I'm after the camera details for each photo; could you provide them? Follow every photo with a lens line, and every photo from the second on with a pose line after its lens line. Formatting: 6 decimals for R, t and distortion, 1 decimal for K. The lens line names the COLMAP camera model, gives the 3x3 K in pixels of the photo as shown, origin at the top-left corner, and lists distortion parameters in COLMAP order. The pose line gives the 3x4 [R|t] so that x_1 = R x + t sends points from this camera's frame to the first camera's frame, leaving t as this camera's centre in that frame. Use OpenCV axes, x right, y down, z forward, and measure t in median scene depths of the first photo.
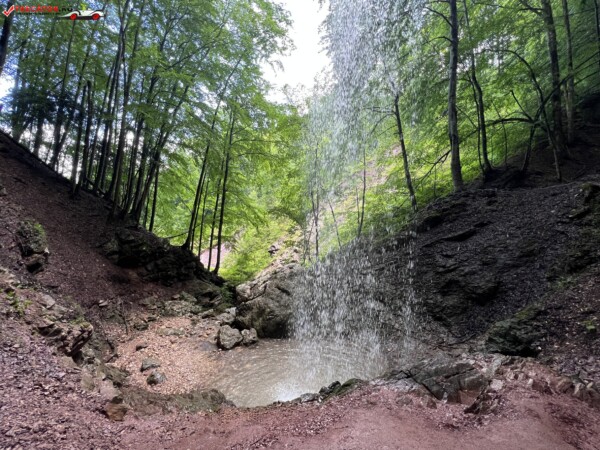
lens RADIAL K [[239.4, 0, 300.3], [0, 239.4, 225.9], [0, 0, 1]] dist [-0.002499, 0.000186]
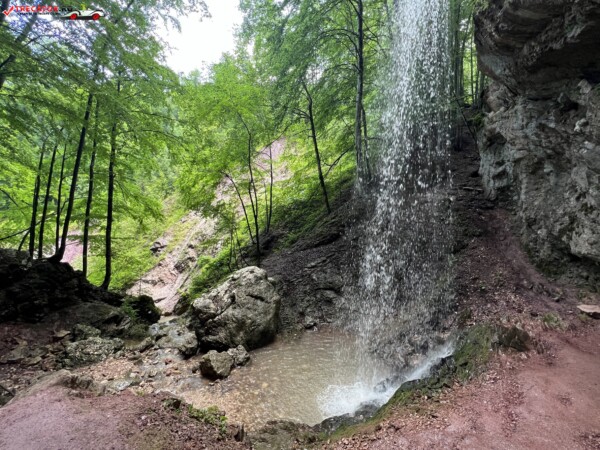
lens RADIAL K [[238.5, 0, 300.2], [0, 238.5, 225.9], [0, 0, 1]] dist [-0.002935, 0.000718]
pose [[0.845460, -0.038621, 0.532641, -0.333342], [0.004705, 0.997882, 0.064886, -0.060547], [-0.534019, -0.052352, 0.843850, 0.091835]]
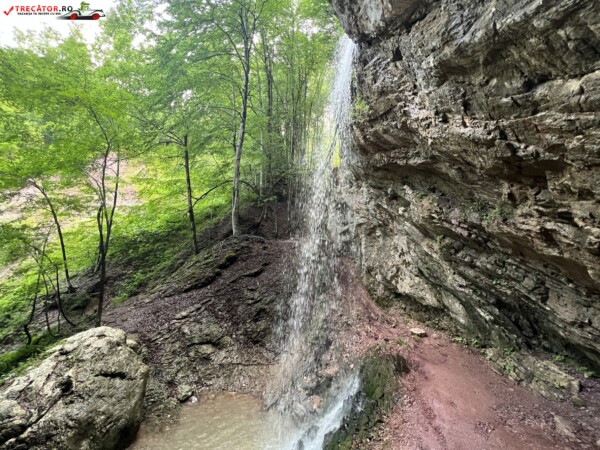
lens RADIAL K [[238.5, 0, 299.5], [0, 238.5, 226.3], [0, 0, 1]] dist [-0.002935, 0.000718]
pose [[0.360658, 0.121414, 0.924762, -0.427073], [-0.063460, 0.992388, -0.105543, -0.077234], [-0.930537, -0.020620, 0.365617, 0.234756]]
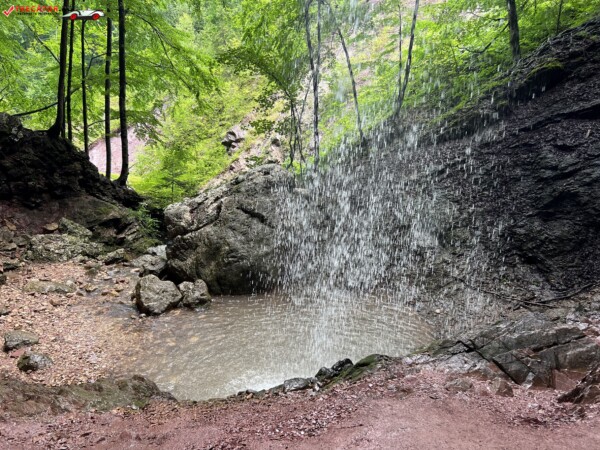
lens RADIAL K [[451.5, 0, 299.4], [0, 451.5, 226.6], [0, 0, 1]] dist [0.045036, -0.049624]
pose [[0.999473, -0.008206, 0.031418, 0.001761], [-0.001003, 0.959283, 0.282444, 0.007937], [-0.032456, -0.282327, 0.958769, 0.009907]]
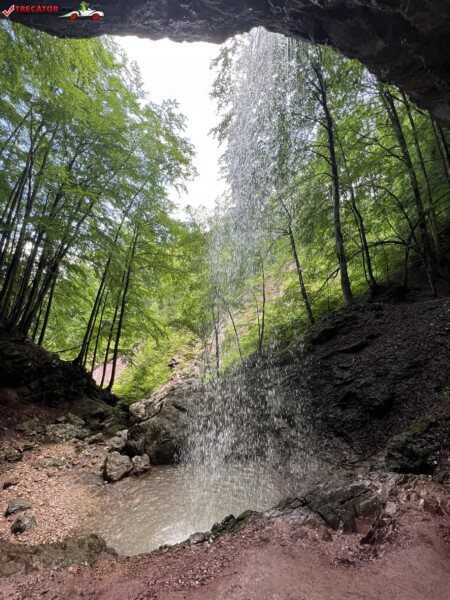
lens RADIAL K [[239.4, 0, 224.4], [0, 239.4, 299.8], [0, 0, 1]] dist [-0.002499, 0.000186]
pose [[0.996120, 0.008100, 0.087632, 0.011542], [0.005544, 0.988001, -0.154345, -0.005704], [-0.087831, 0.154232, 0.984123, -0.006157]]
